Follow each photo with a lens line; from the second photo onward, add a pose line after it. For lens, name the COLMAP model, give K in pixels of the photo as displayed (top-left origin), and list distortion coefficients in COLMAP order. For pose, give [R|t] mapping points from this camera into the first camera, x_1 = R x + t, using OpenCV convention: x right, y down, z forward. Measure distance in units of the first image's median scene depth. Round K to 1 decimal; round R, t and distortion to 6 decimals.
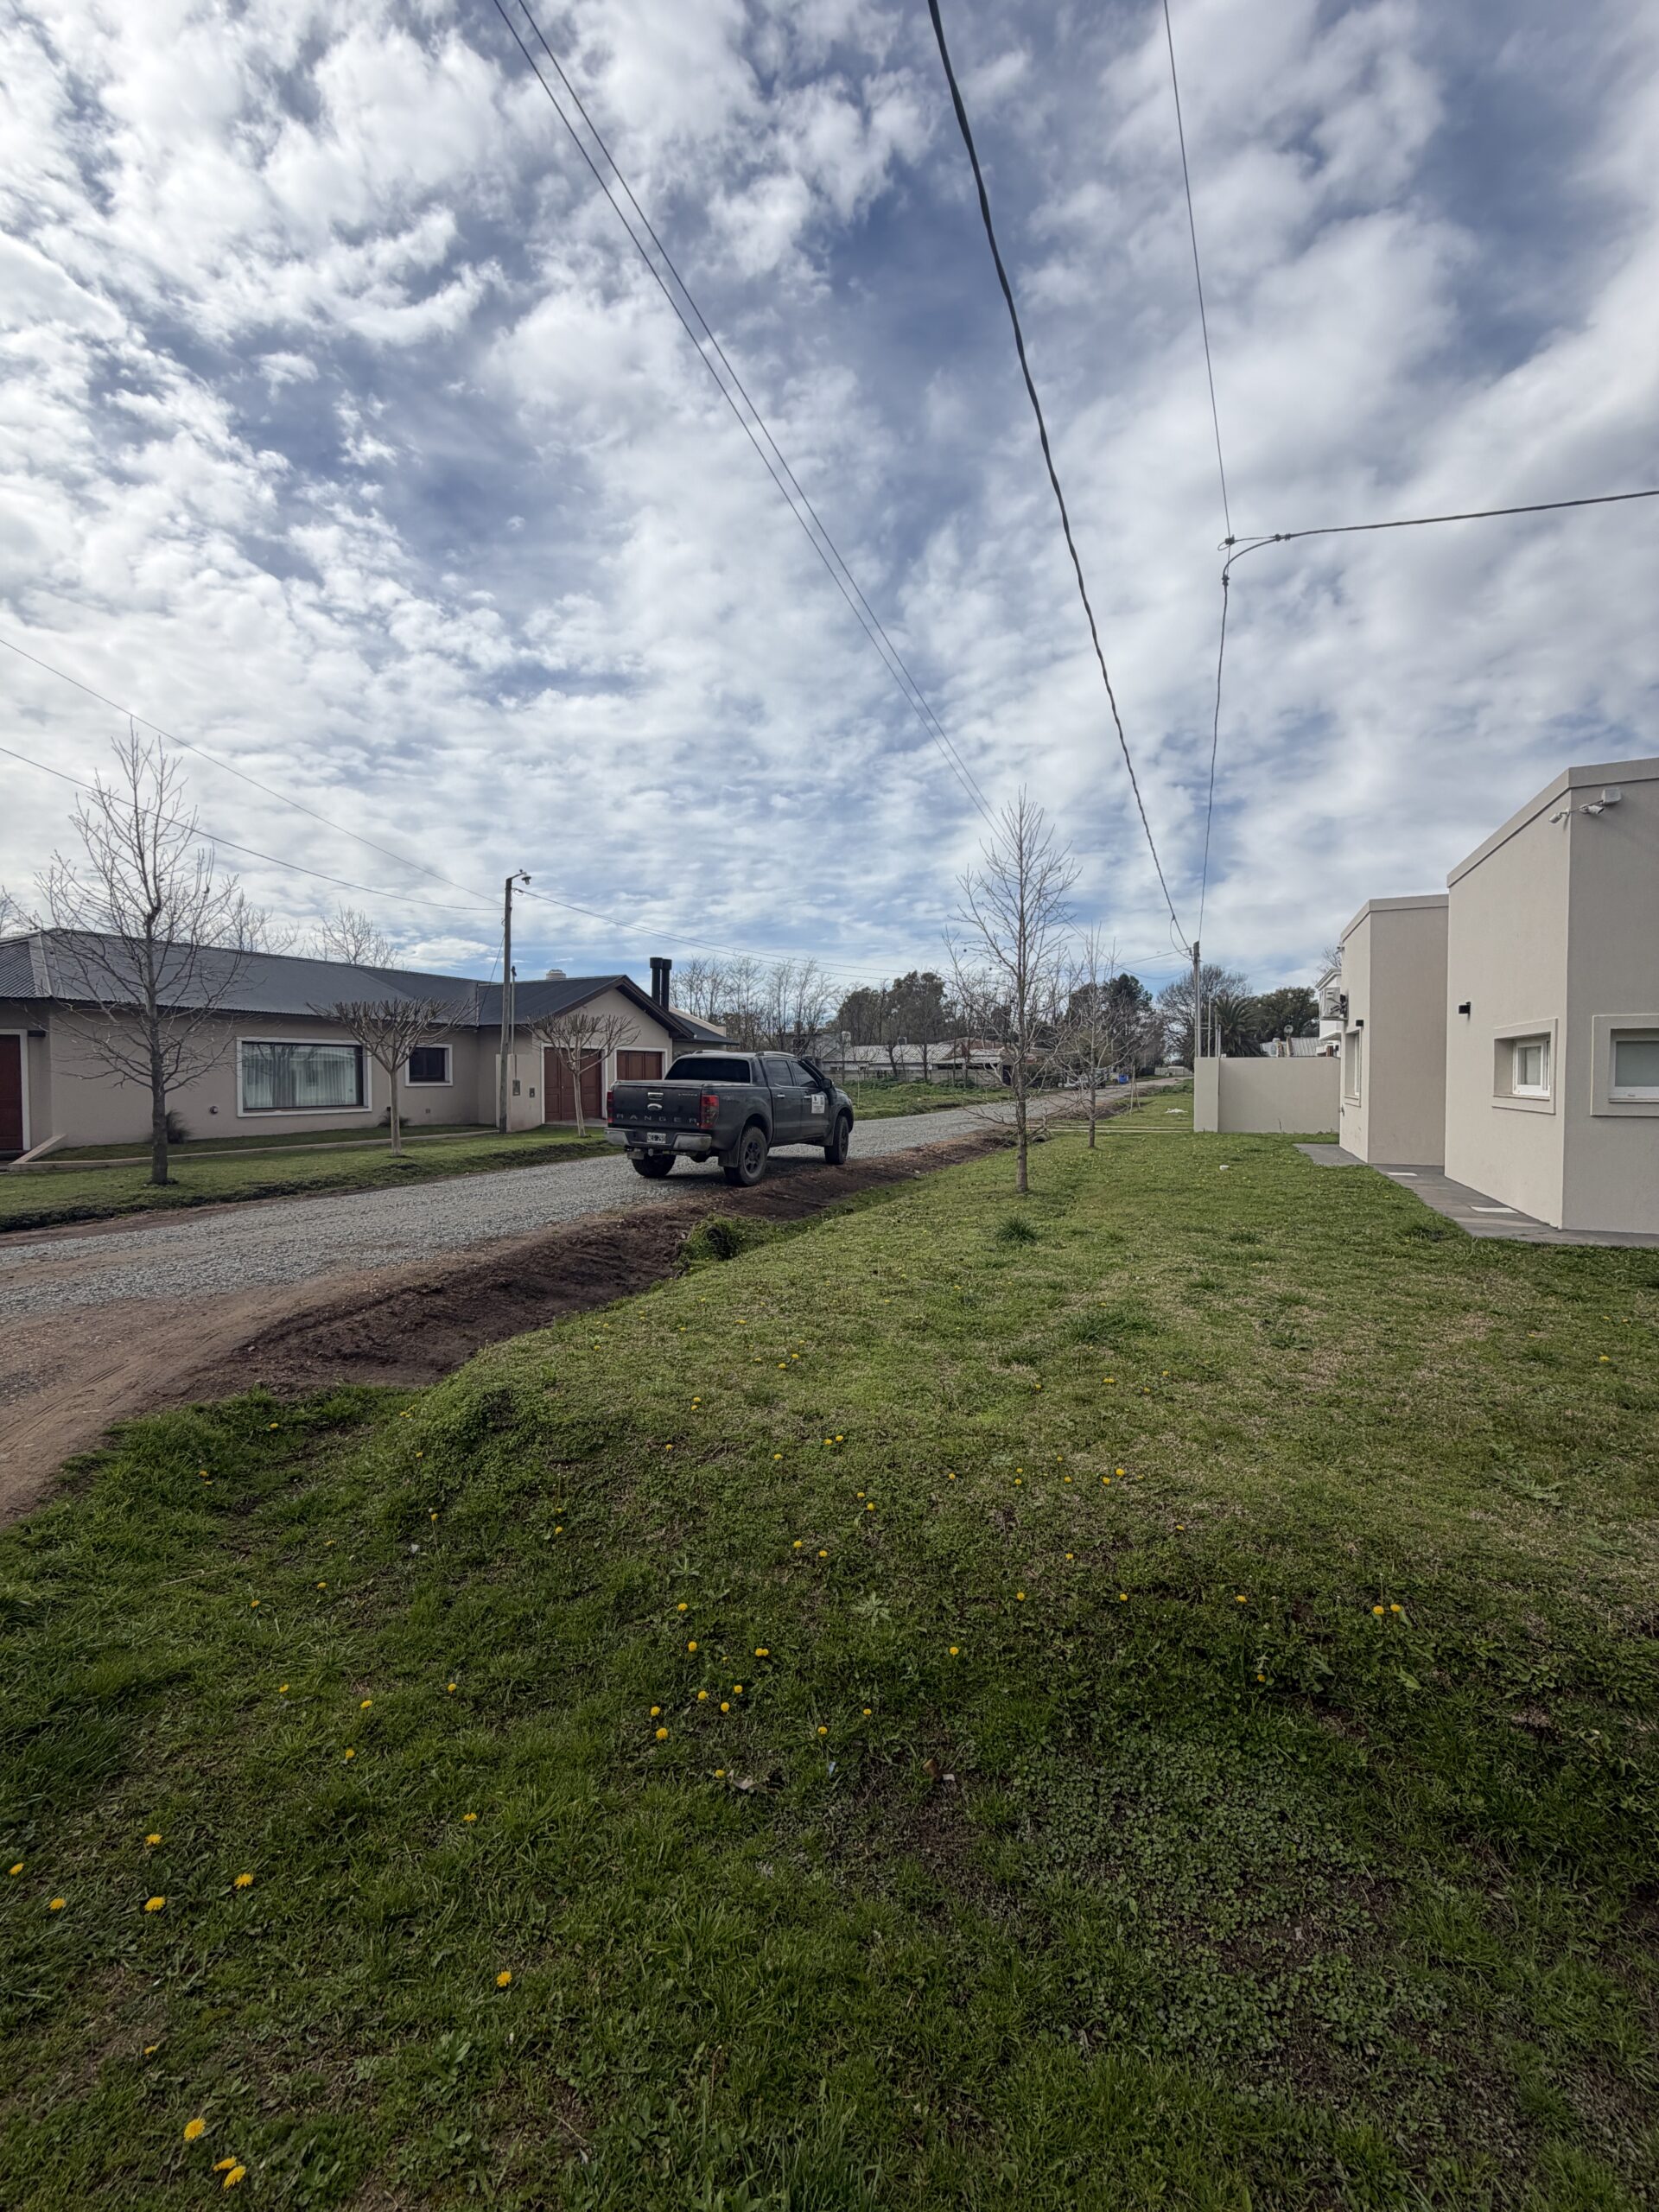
lens RADIAL K [[885.1, 0, 836.2], [0, 885.1, 1087.0], [0, 0, 1]] dist [-0.002115, -0.000176]
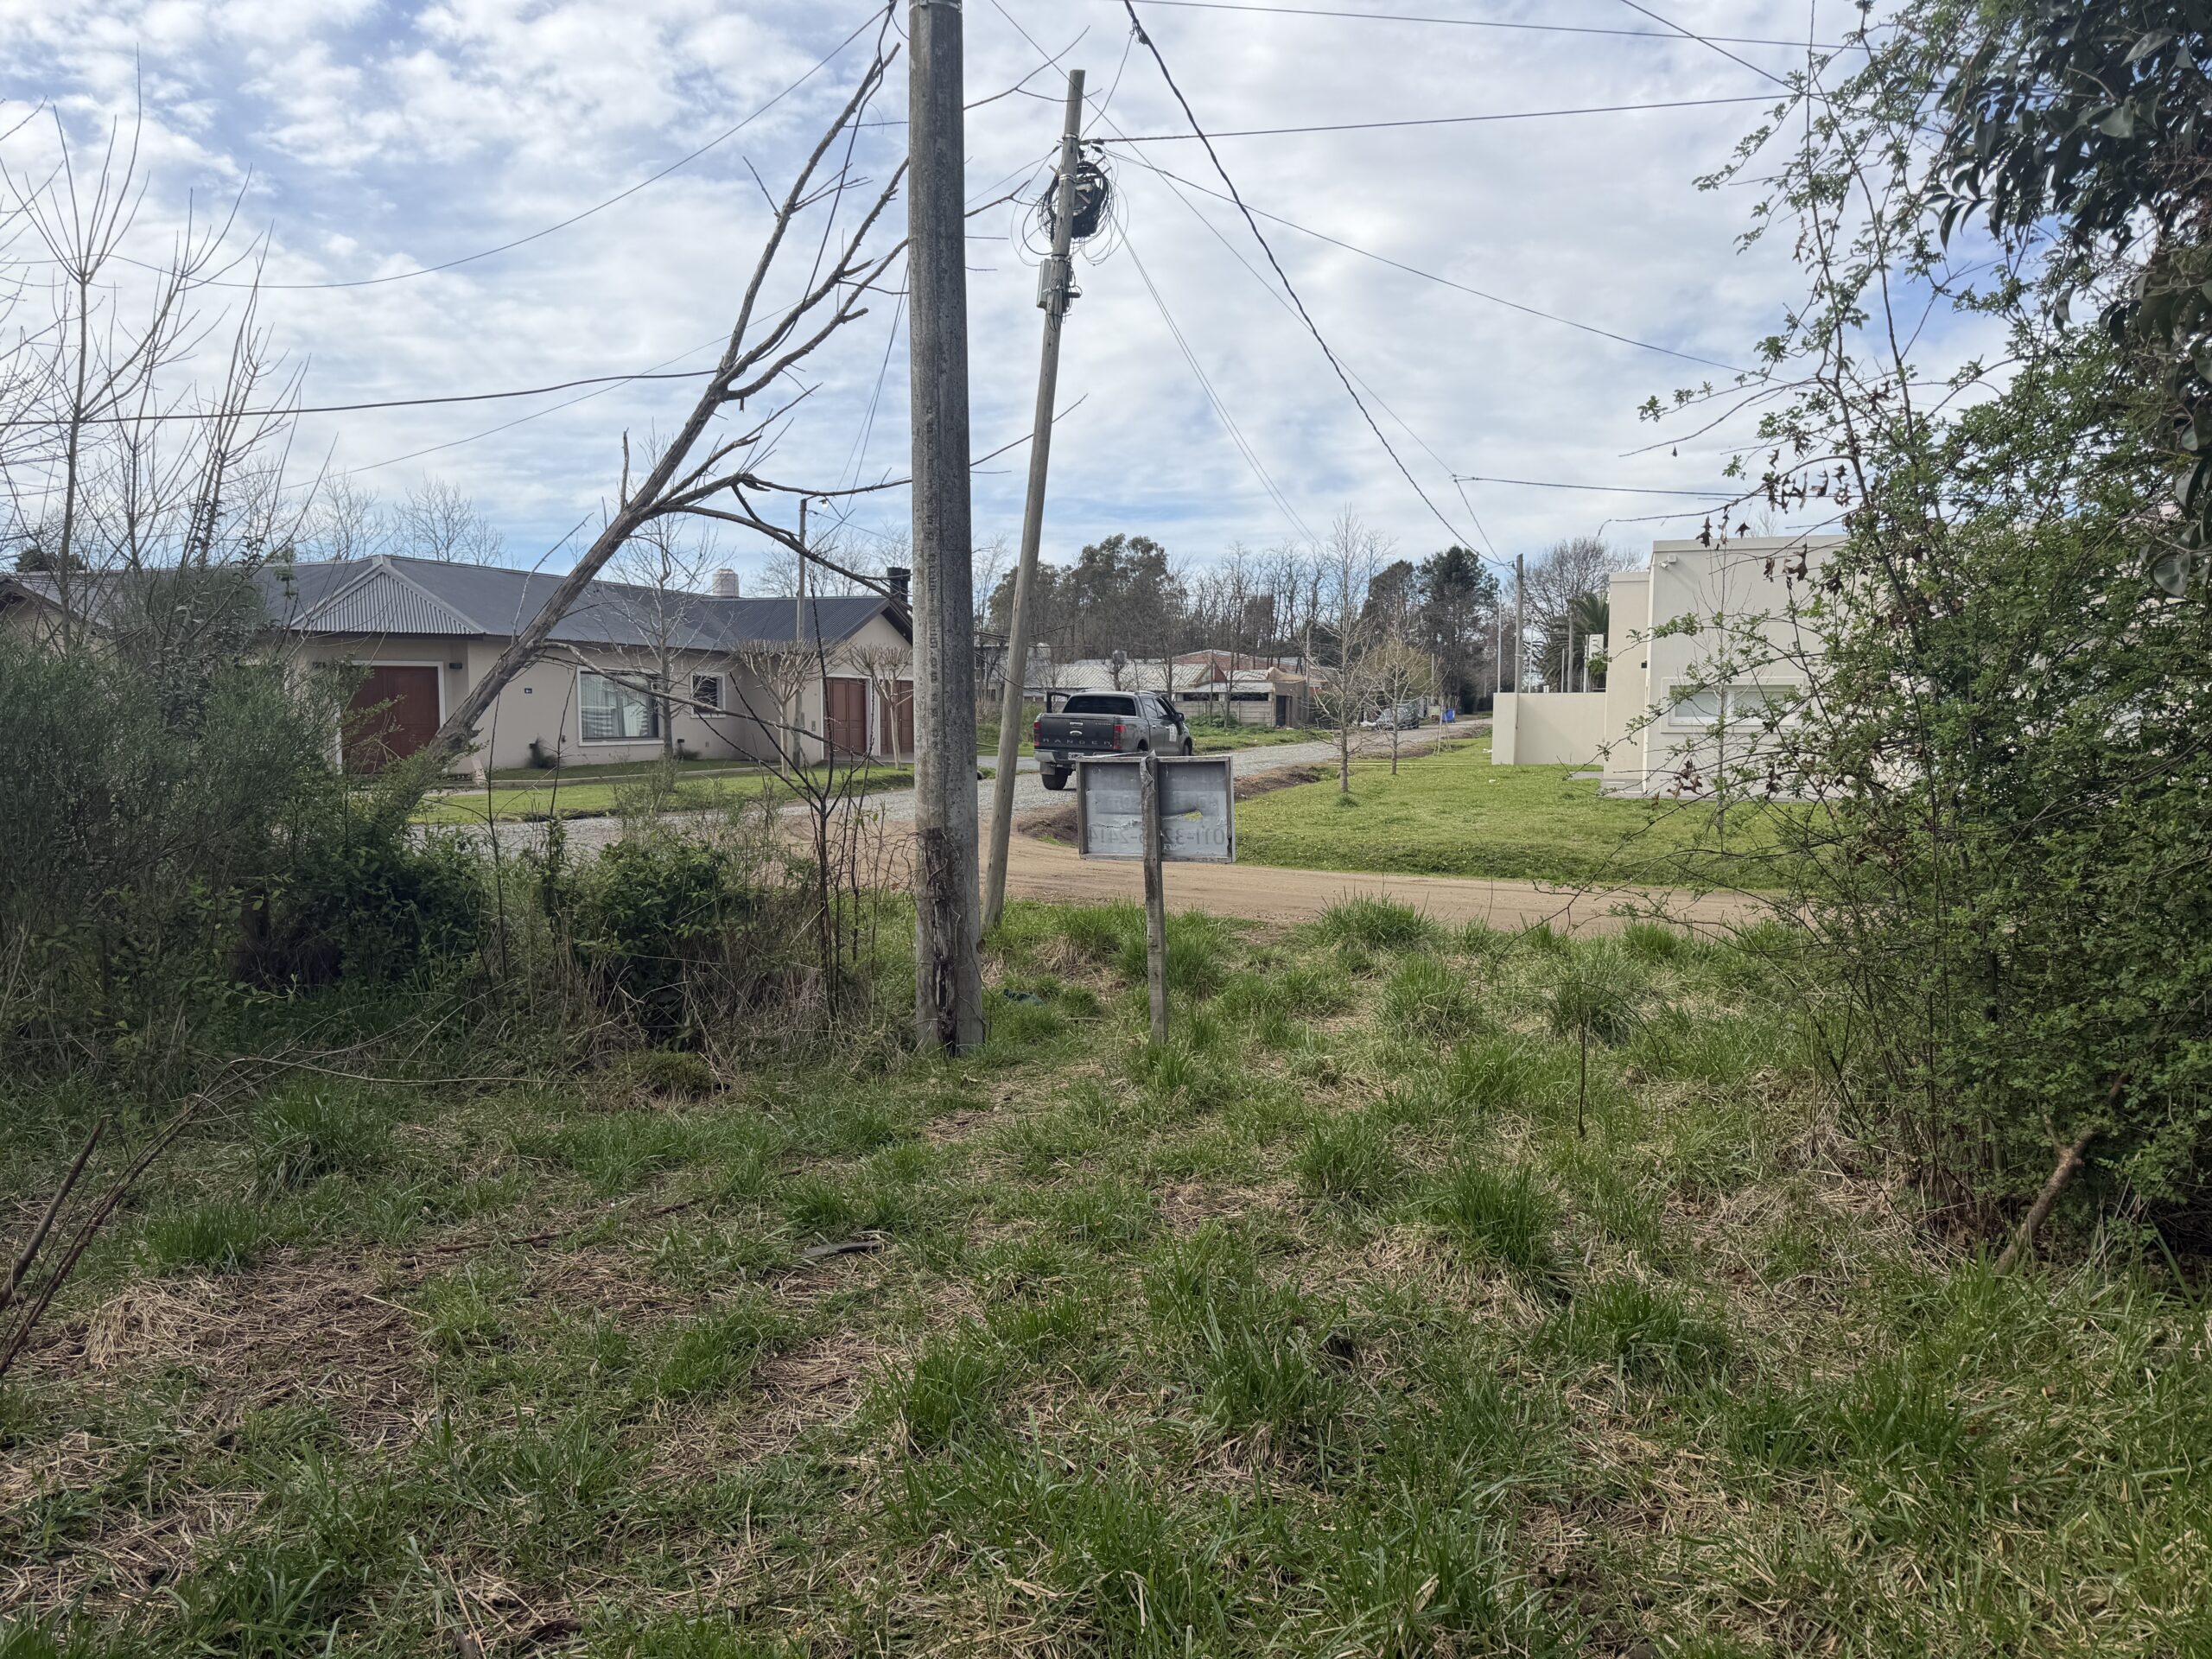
lens RADIAL K [[1554.6, 0, 1119.8], [0, 1554.6, 837.0], [0, 0, 1]] dist [0.151667, -0.285128]
pose [[0.994741, -0.002300, 0.102401, -0.061151], [-0.004878, 0.997550, 0.069784, 0.002298], [-0.102311, -0.069916, 0.992292, -0.221637]]
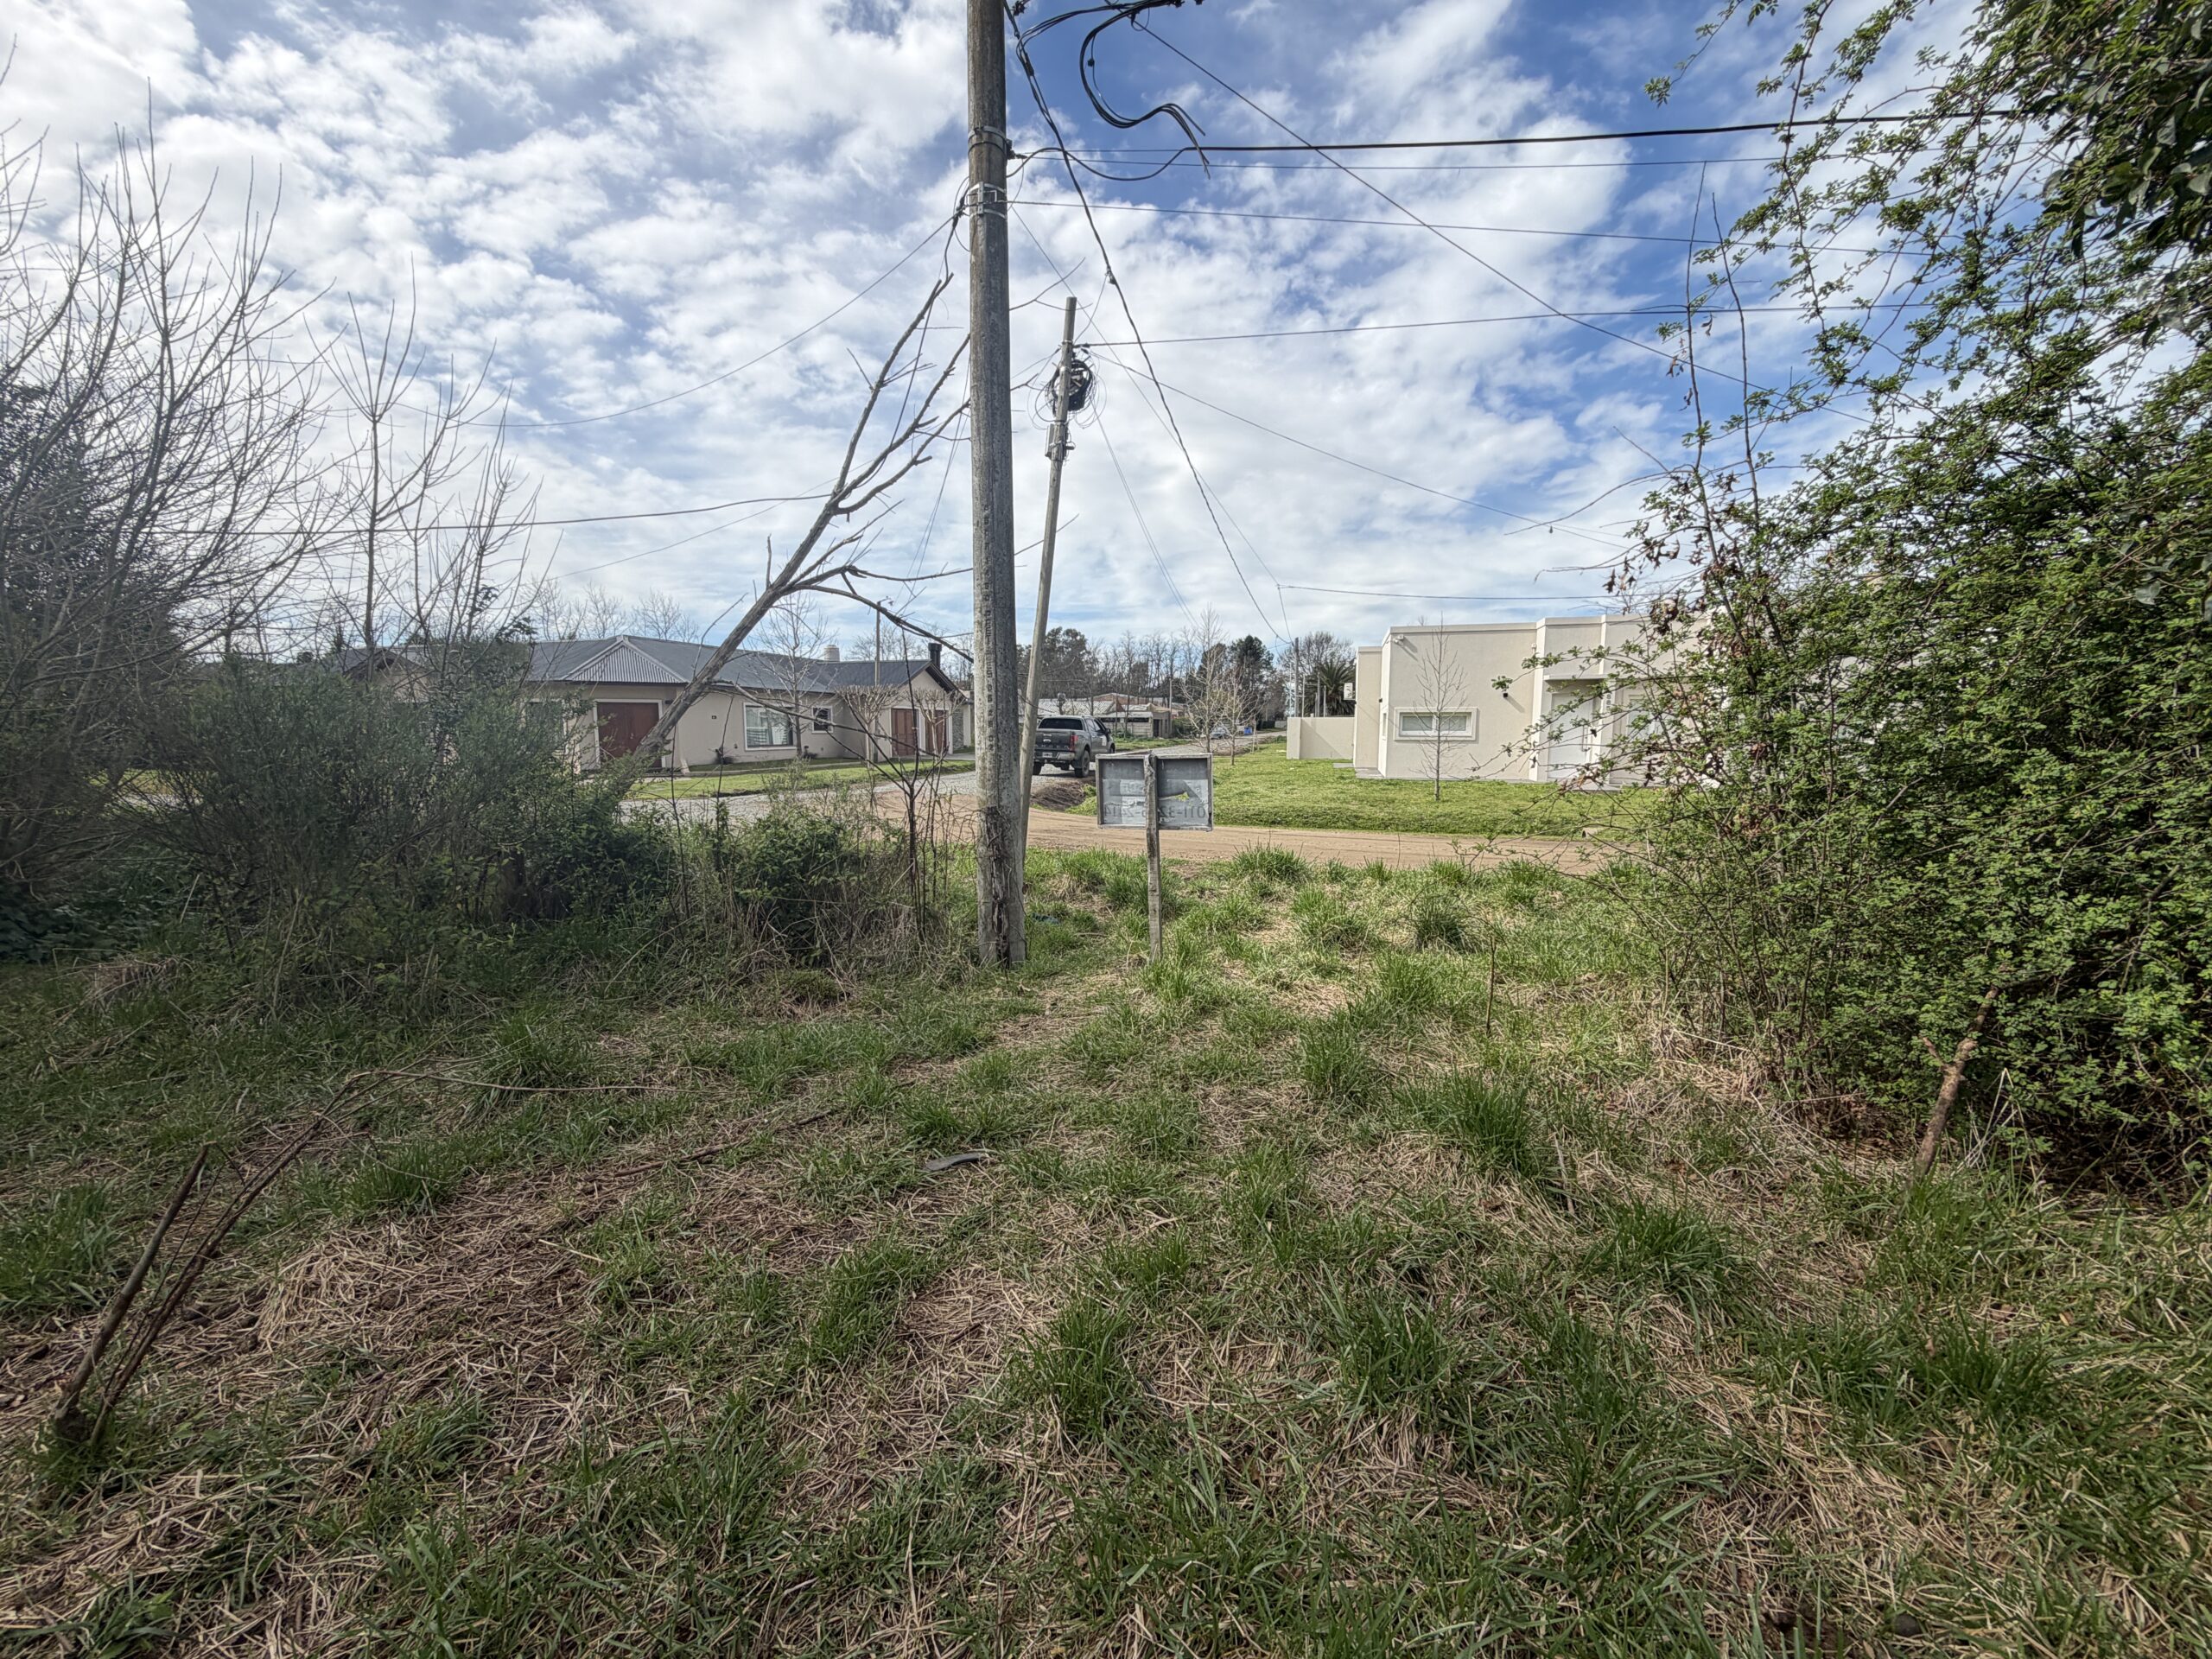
lens RADIAL K [[885.1, 0, 1106.0], [0, 885.1, 829.5], [0, 0, 1]] dist [-0.002115, -0.000176]
pose [[0.987806, -0.014073, 0.155053, -0.065302], [-0.001836, 0.994785, 0.101982, 0.002730], [-0.155679, -0.101023, 0.982628, -0.199462]]
